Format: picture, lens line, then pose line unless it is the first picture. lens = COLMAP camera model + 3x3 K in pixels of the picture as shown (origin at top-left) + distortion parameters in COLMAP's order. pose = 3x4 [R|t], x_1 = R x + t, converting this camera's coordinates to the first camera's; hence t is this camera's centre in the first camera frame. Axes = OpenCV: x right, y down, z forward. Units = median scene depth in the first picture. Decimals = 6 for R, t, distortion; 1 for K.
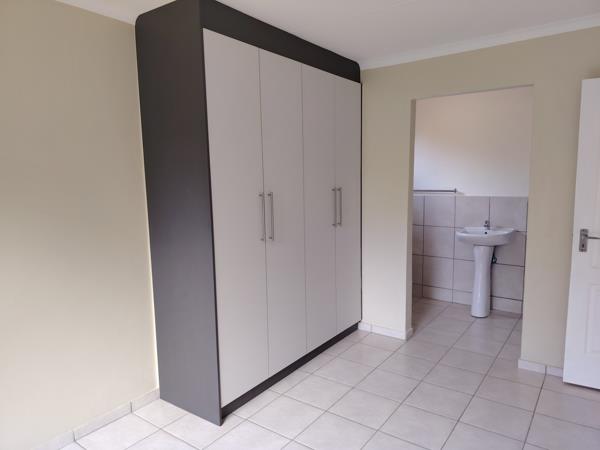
lens RADIAL K [[418.3, 0, 300.0], [0, 418.3, 225.0], [0, 0, 1]] dist [-0.001710, -0.000780]
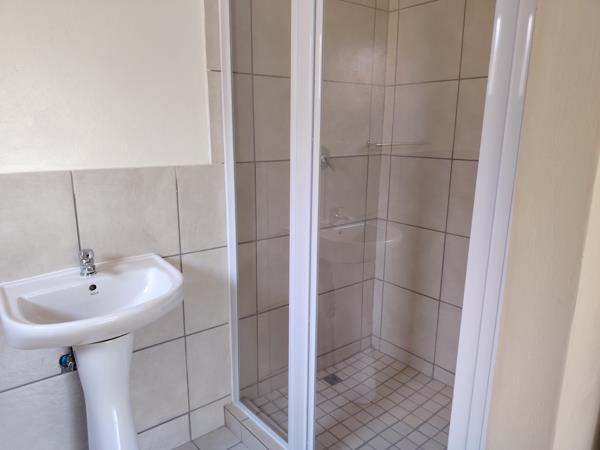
lens RADIAL K [[418.3, 0, 300.0], [0, 418.3, 225.0], [0, 0, 1]] dist [-0.001710, -0.000780]
pose [[0.248081, -0.194150, 0.949085, 0.191440], [0.095593, 0.979836, 0.175454, -0.068038], [-0.964011, 0.047199, 0.261638, 0.762583]]
